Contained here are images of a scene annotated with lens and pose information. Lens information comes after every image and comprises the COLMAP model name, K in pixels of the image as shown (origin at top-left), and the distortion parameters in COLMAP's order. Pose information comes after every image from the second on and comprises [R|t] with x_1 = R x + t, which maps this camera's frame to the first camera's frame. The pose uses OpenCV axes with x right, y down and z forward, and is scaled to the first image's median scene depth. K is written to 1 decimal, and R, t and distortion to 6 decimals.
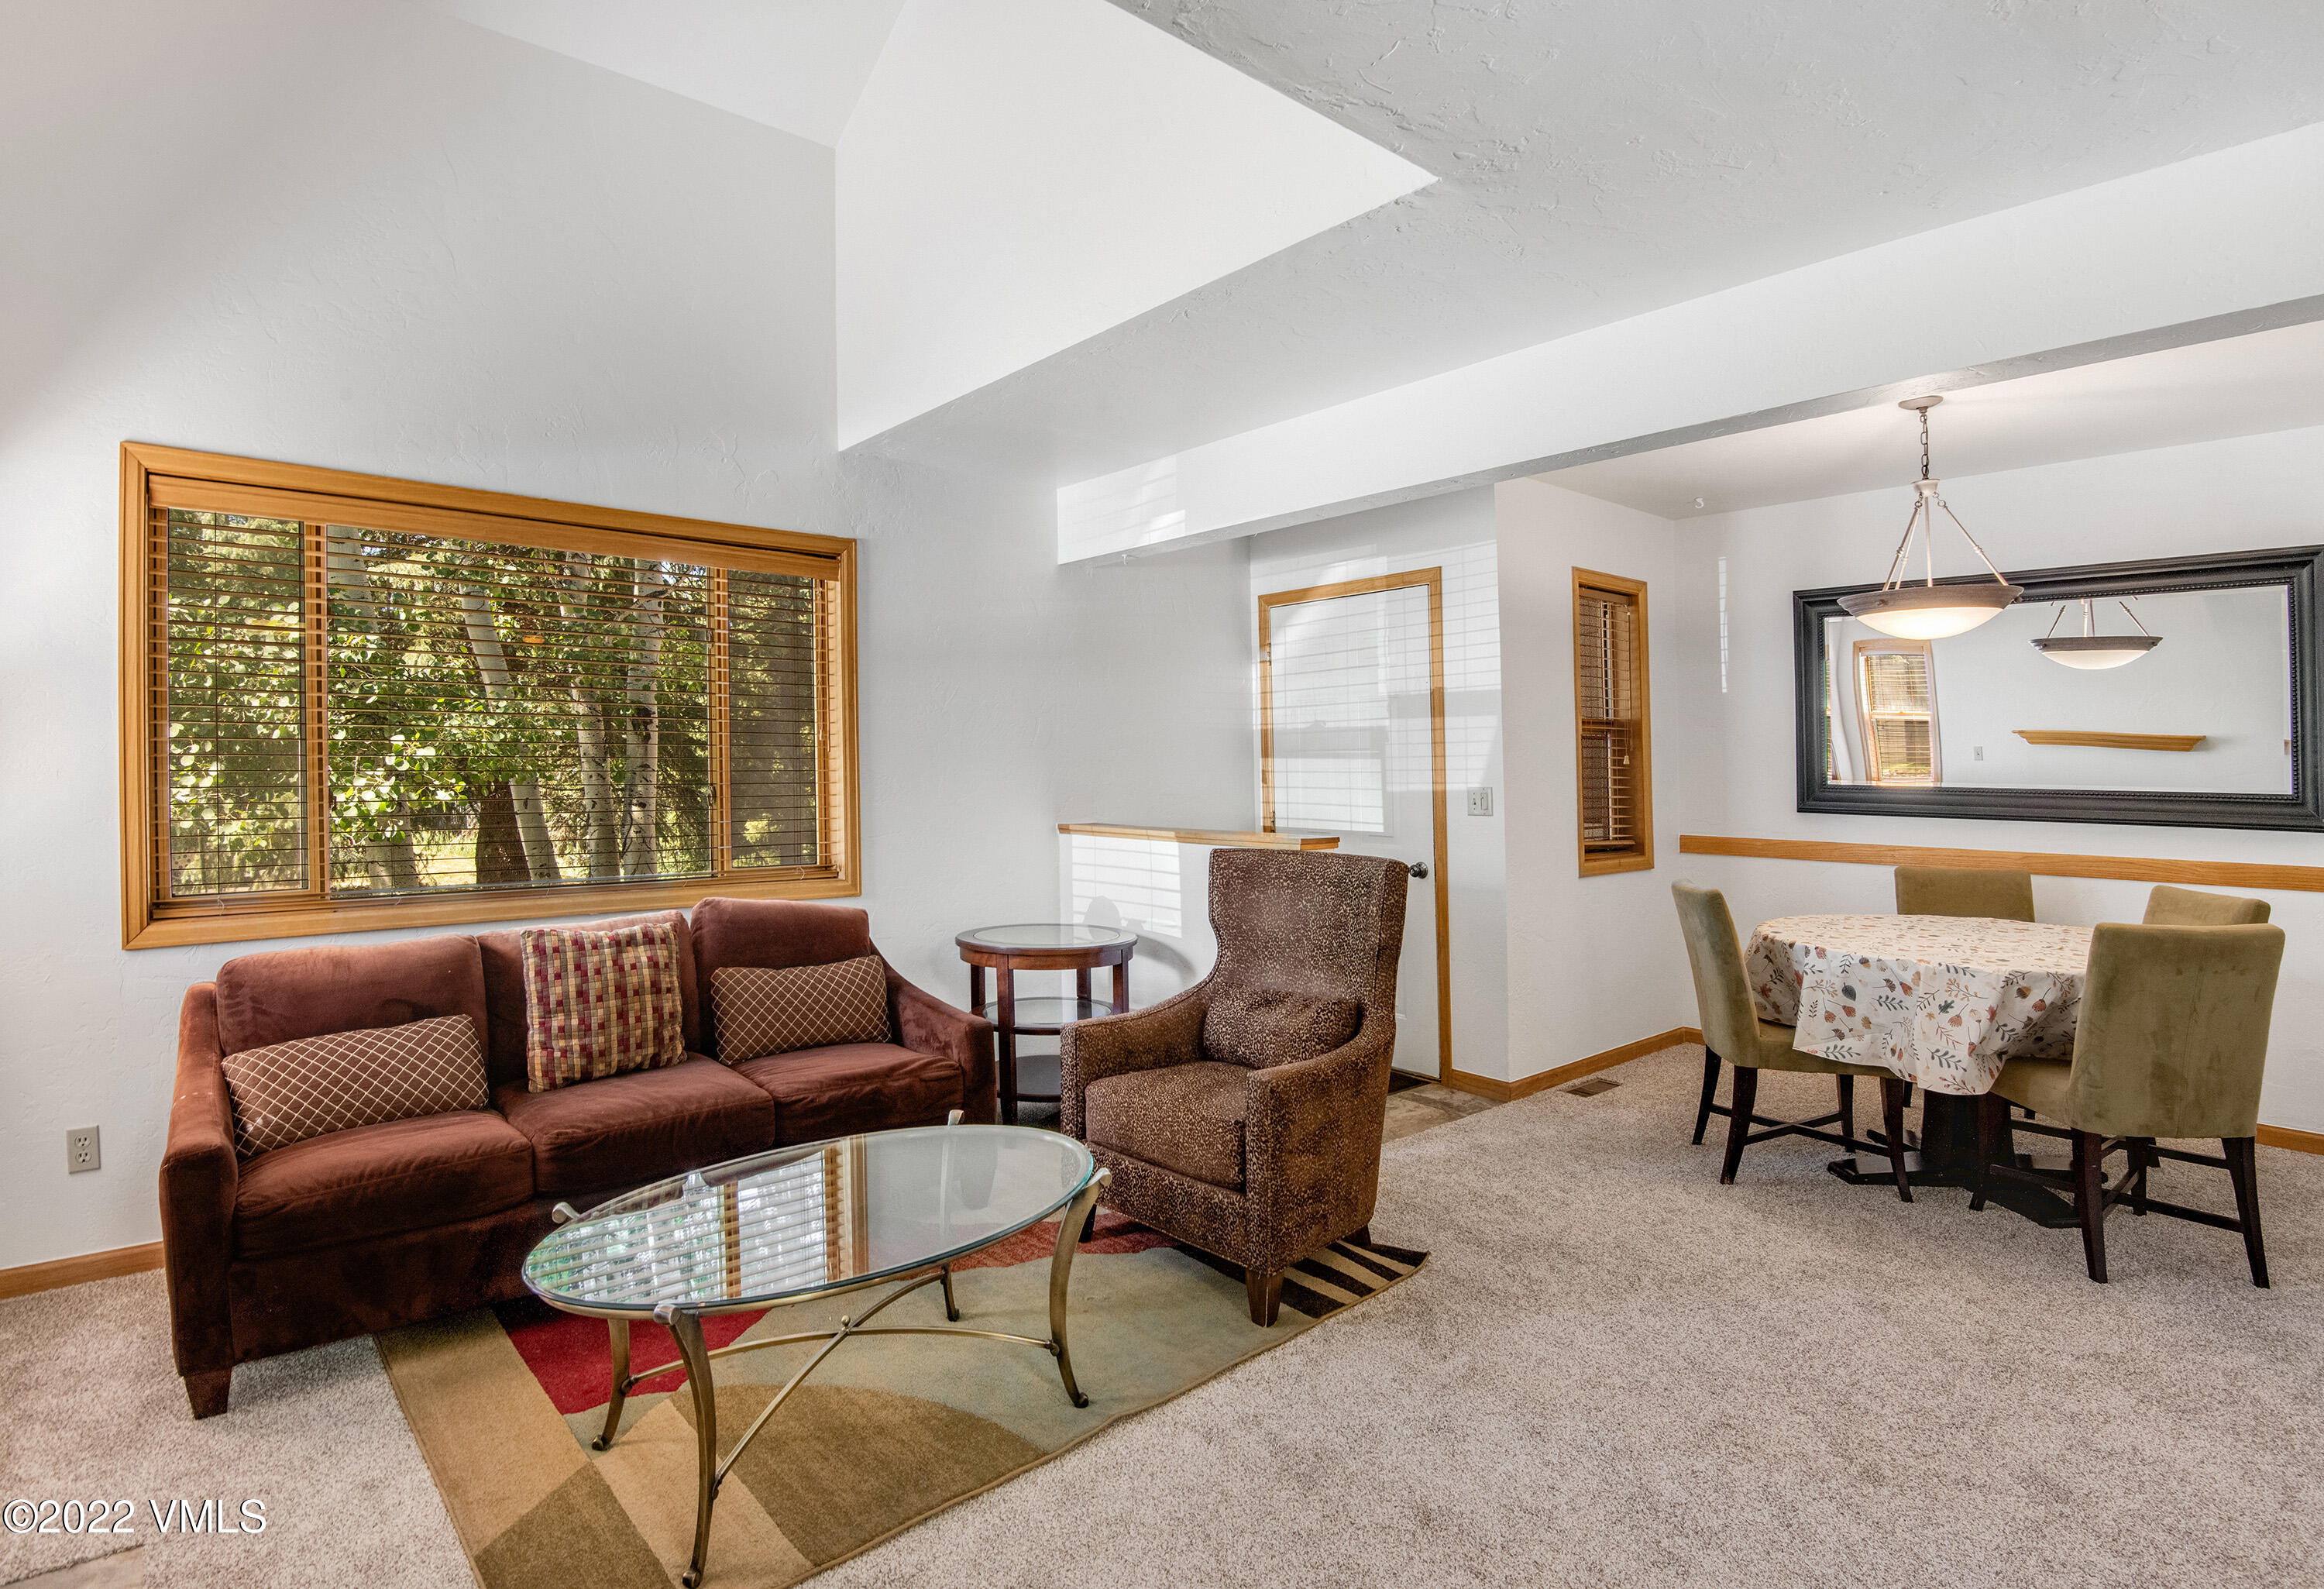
lens RADIAL K [[1195.2, 0, 1052.9], [0, 1195.2, 762.7], [0, 0, 1]] dist [0.001995, -0.056855]
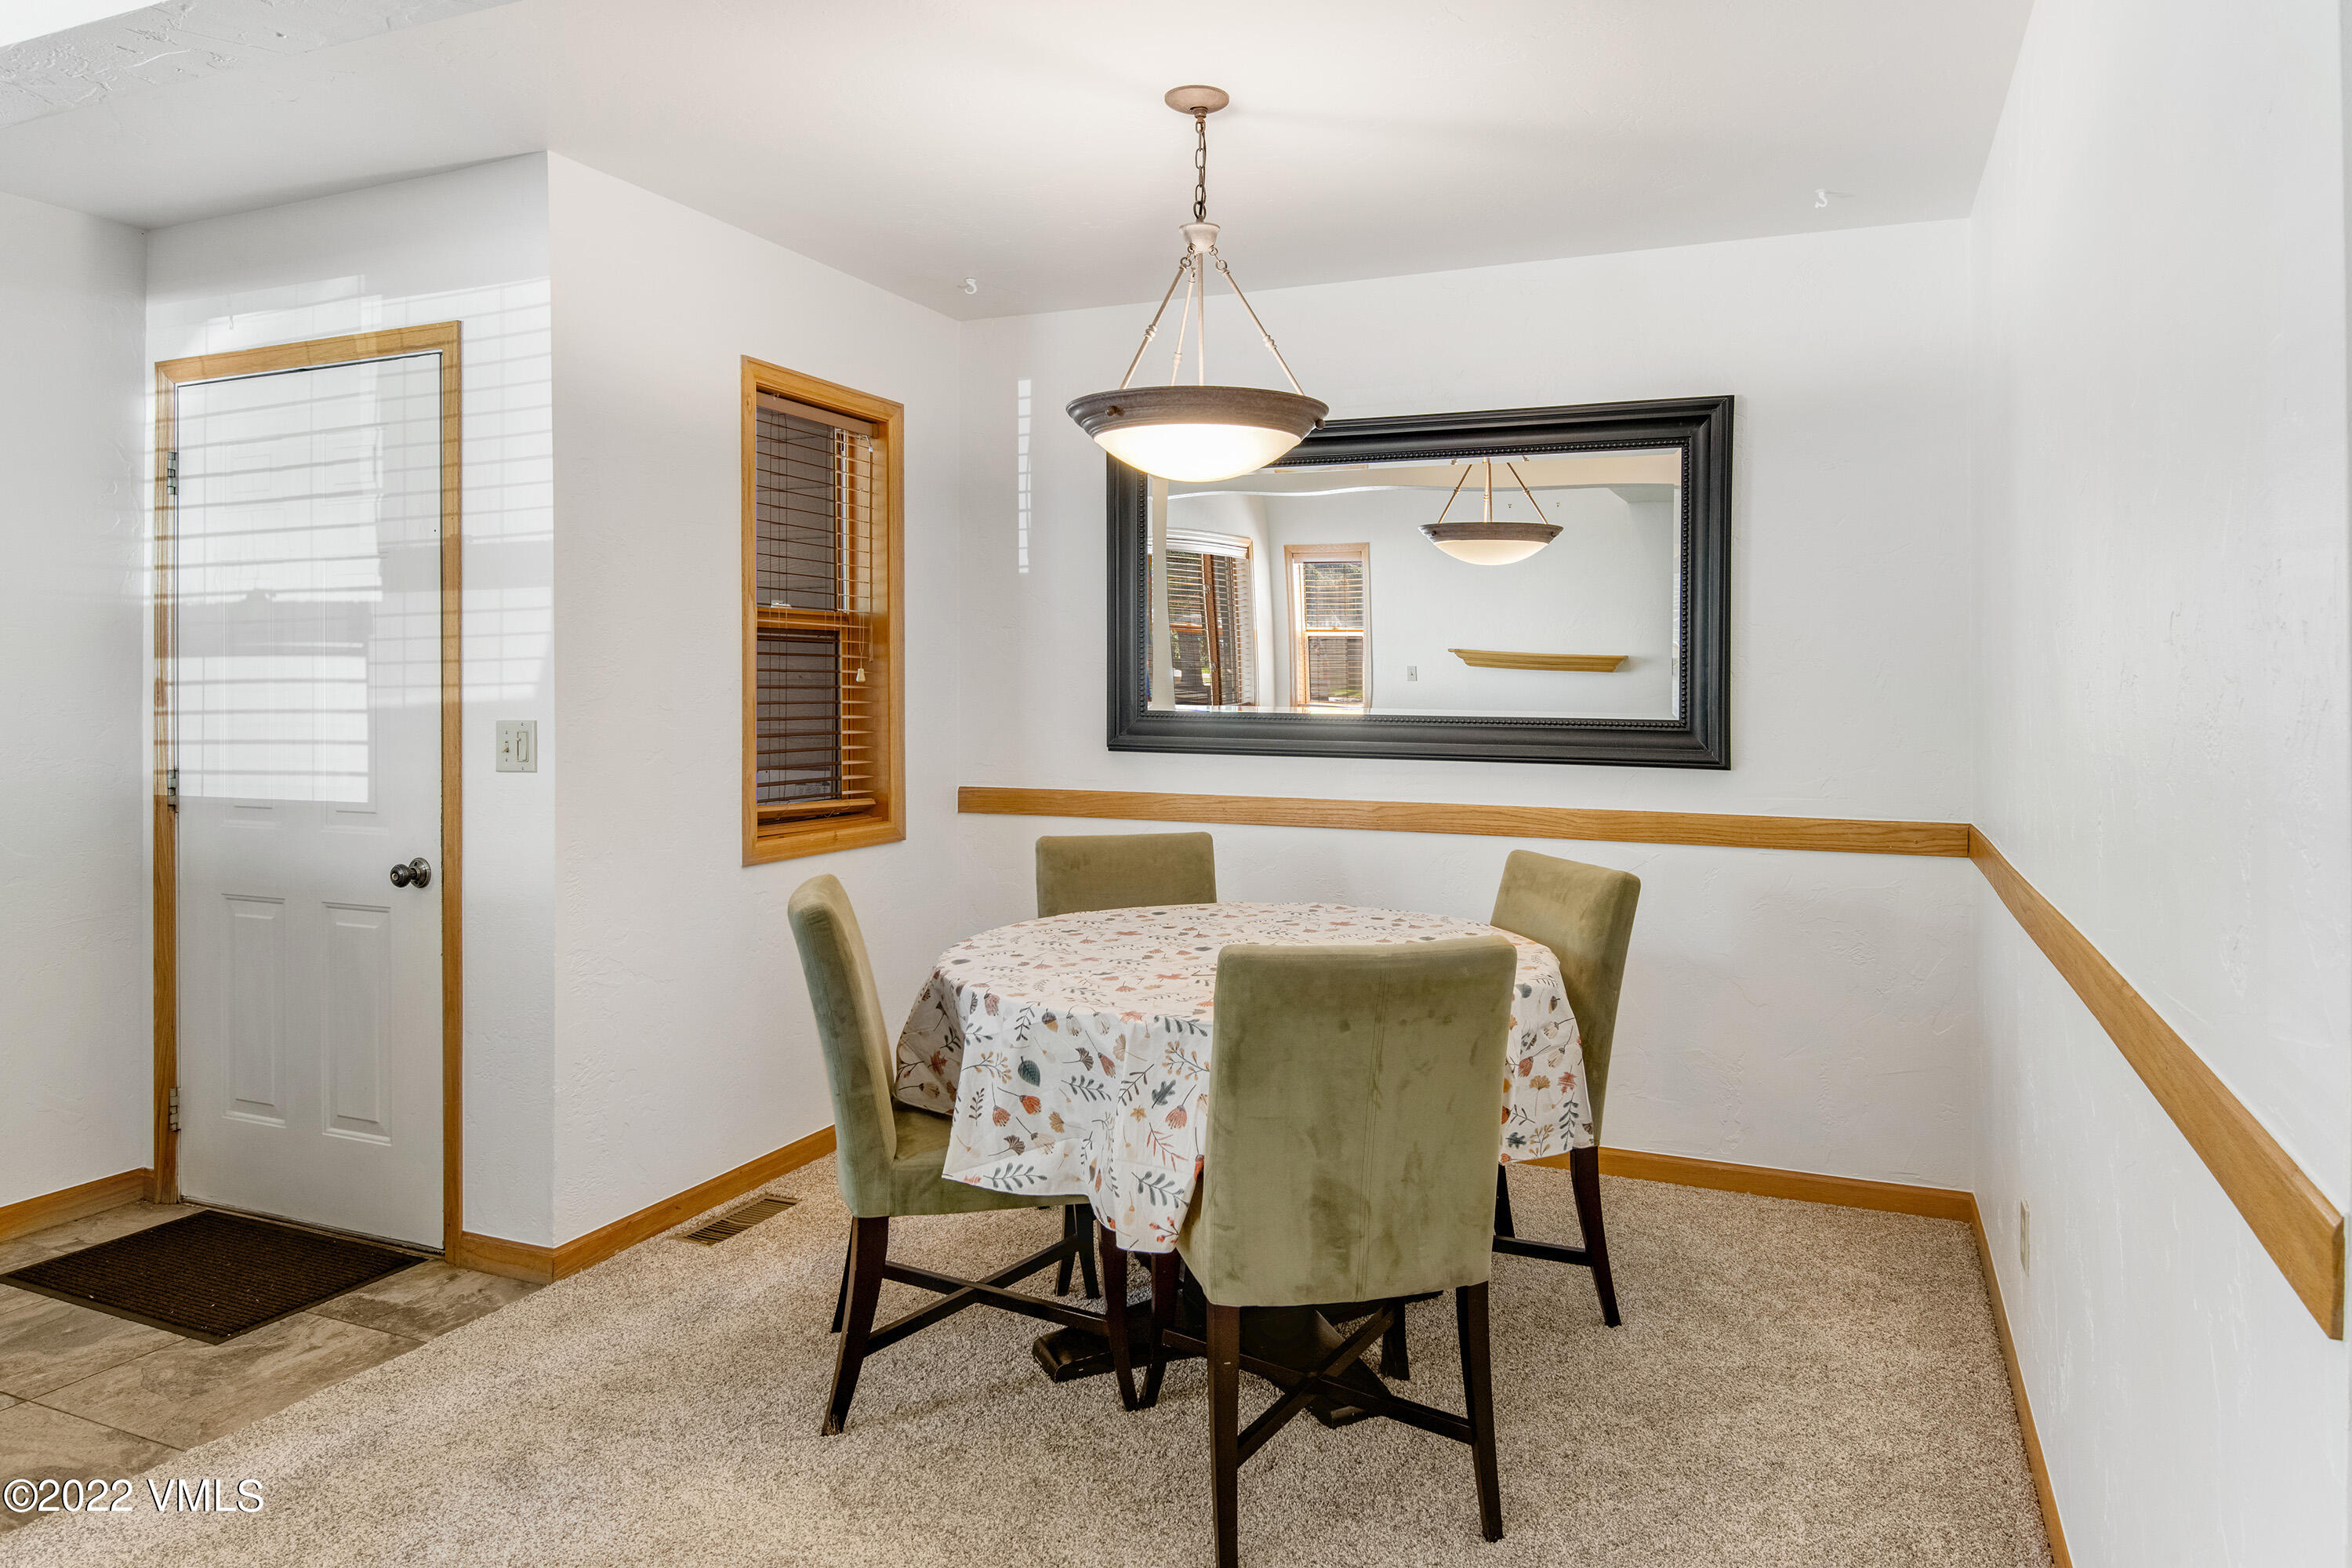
lens RADIAL K [[1448.8, 0, 1237.3], [0, 1448.8, 684.2], [0, 0, 1]] dist [-0.031763, -0.003100]
pose [[0.875473, 0.006774, 0.483220, 0.401498], [-0.008941, 0.999958, 0.002179, 0.000387], [-0.483185, -0.006228, 0.875496, 0.313522]]
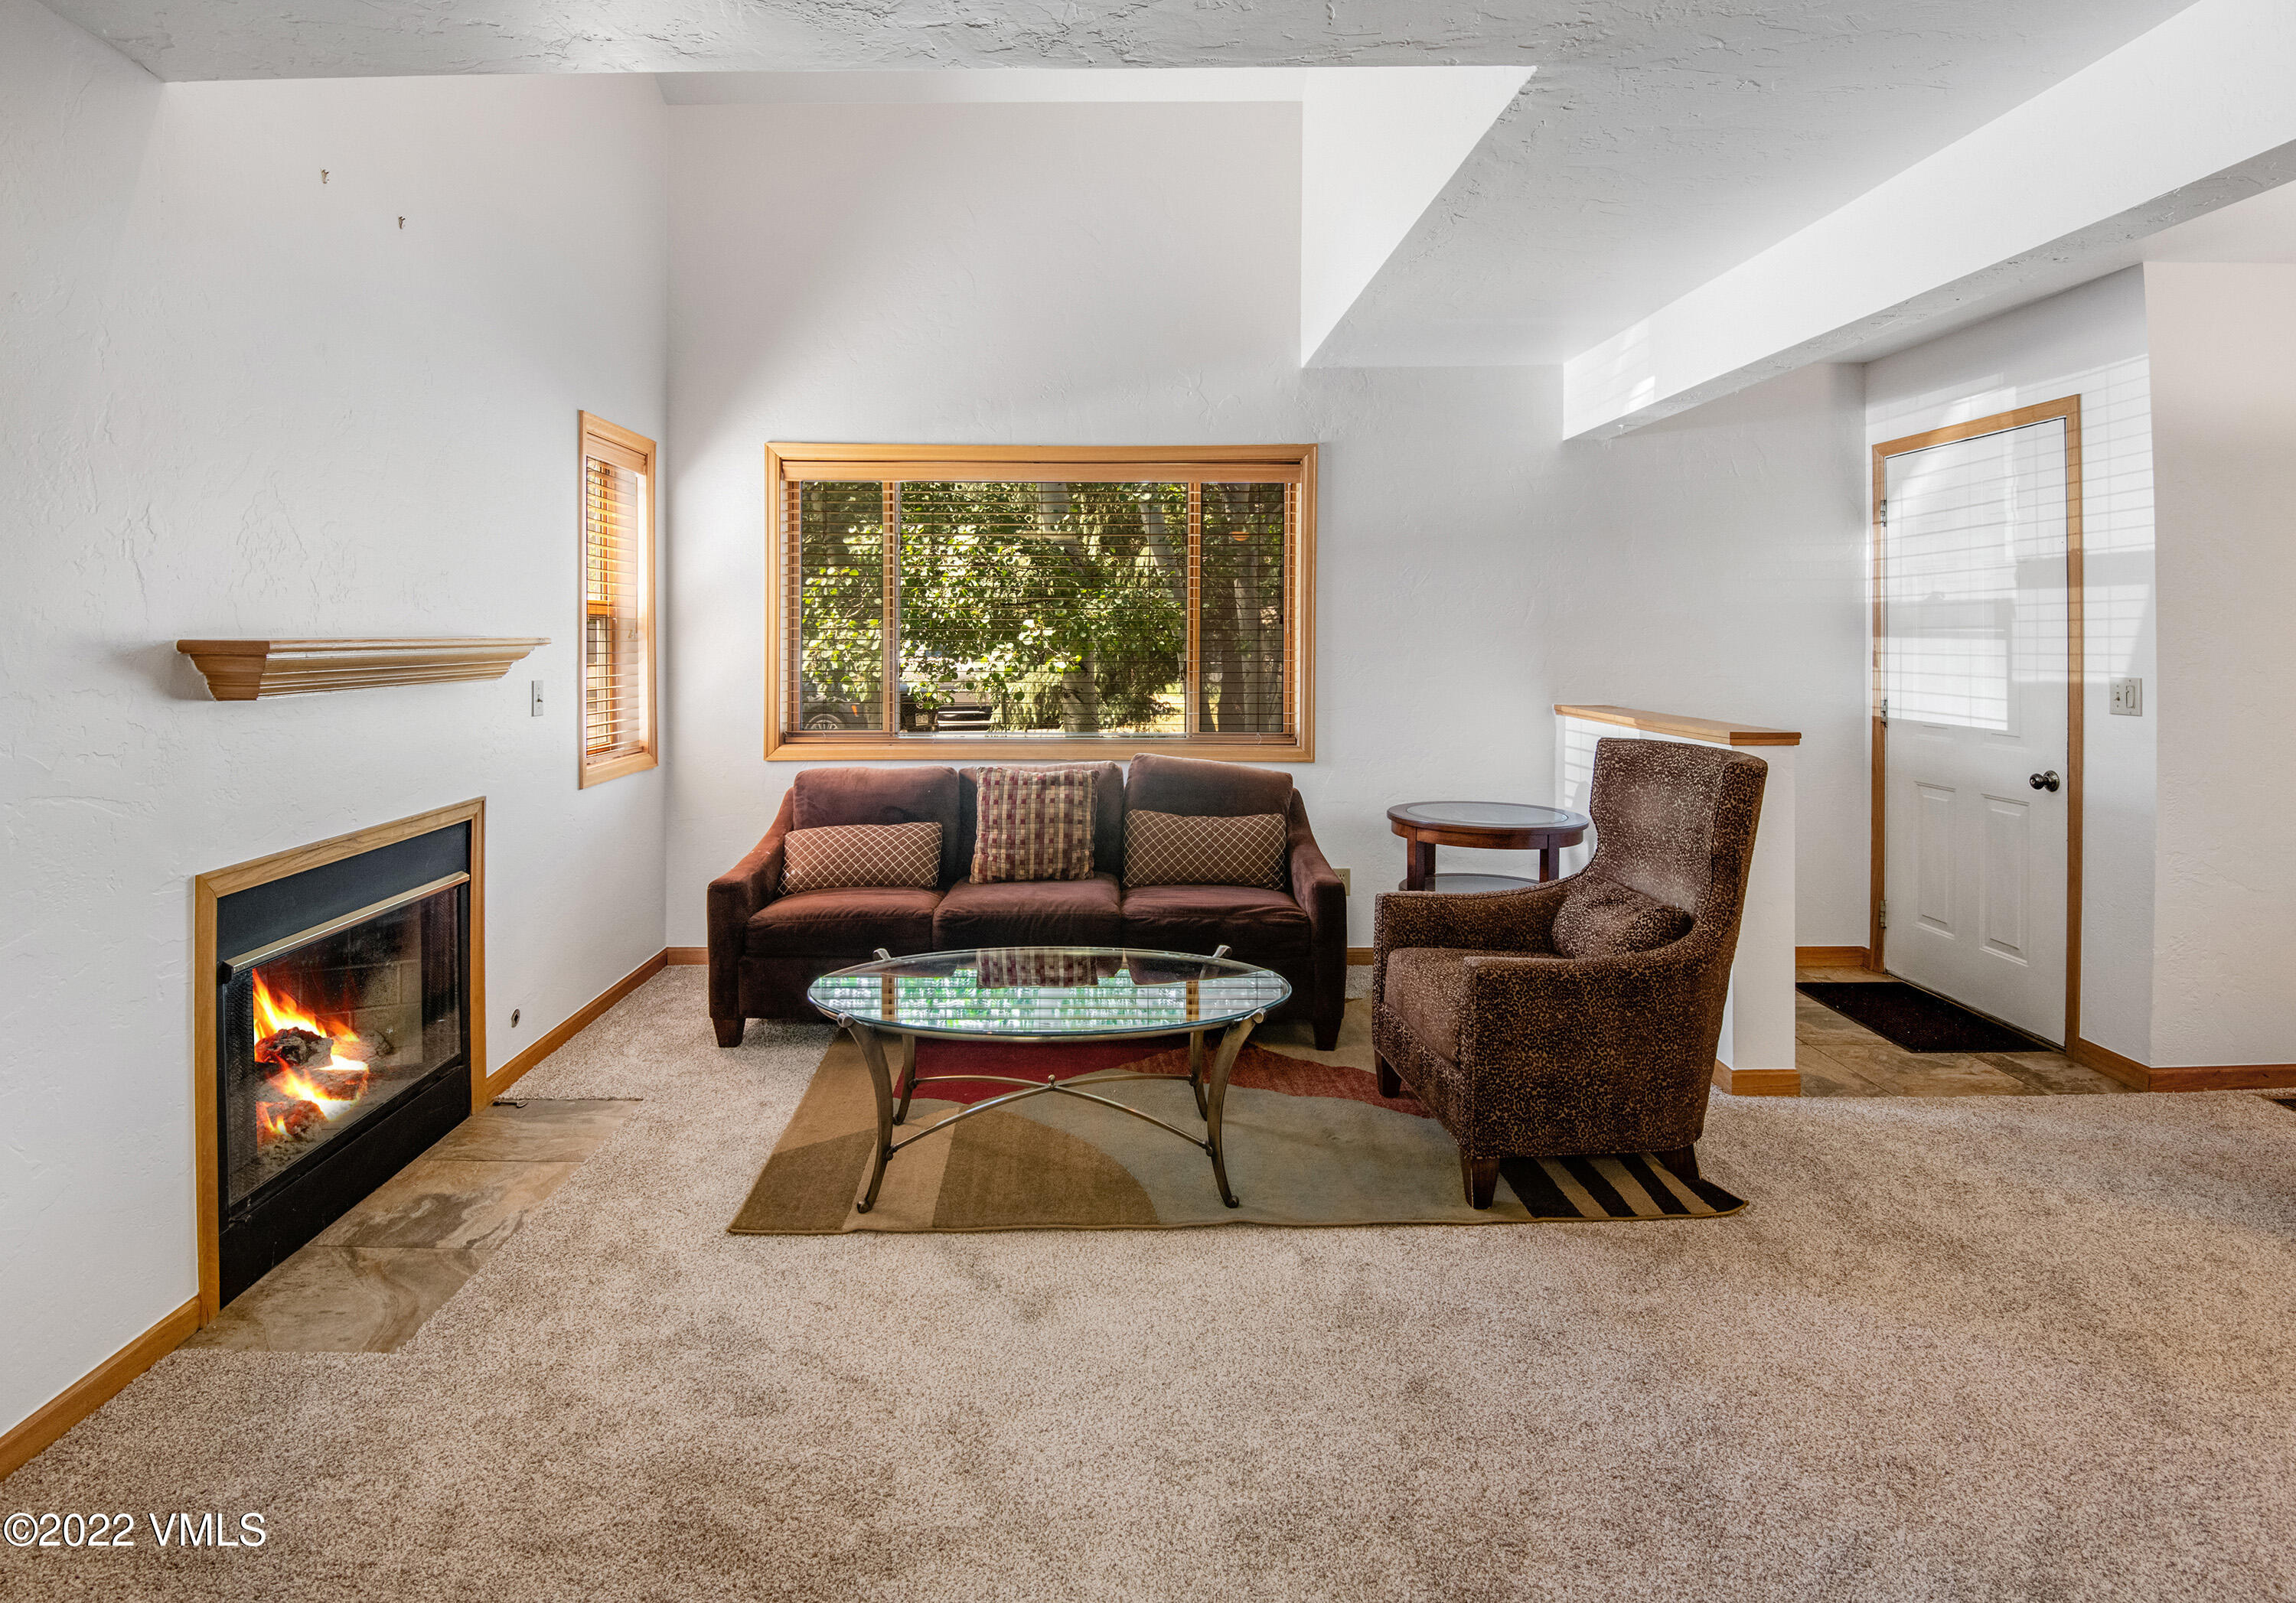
lens RADIAL K [[1201.2, 0, 1144.6], [0, 1201.2, 634.5], [0, 0, 1]] dist [-0.004523, -0.018617]
pose [[0.786763, 0.004206, -0.617241, 0.405959], [0.000293, 0.999974, 0.007187, -0.016398], [0.617255, -0.005836, 0.786741, 0.016854]]
